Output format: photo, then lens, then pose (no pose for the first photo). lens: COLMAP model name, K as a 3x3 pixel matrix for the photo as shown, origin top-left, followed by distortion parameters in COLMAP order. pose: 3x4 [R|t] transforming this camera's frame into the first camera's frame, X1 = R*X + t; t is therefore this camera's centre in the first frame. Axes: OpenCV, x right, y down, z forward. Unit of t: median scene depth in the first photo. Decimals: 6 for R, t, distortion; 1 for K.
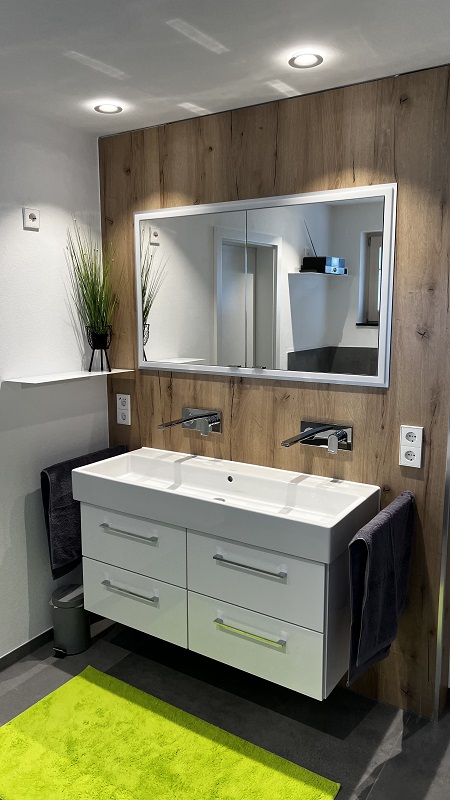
lens RADIAL K [[604.8, 0, 225.7], [0, 604.8, 396.9], [0, 0, 1]] dist [0.069332, -0.119866]
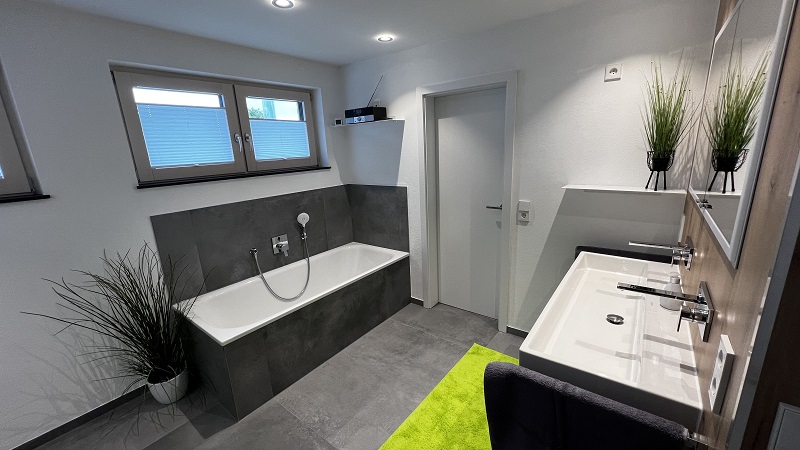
lens RADIAL K [[319.8, 0, 400.4], [0, 319.8, 226.7], [0, 0, 1]] dist [-0.002003, 0.000083]
pose [[-0.075328, 0.250961, -0.965062, 0.504596], [-0.110644, 0.959732, 0.258211, -0.086679], [0.991001, 0.126229, -0.044527, 0.589321]]
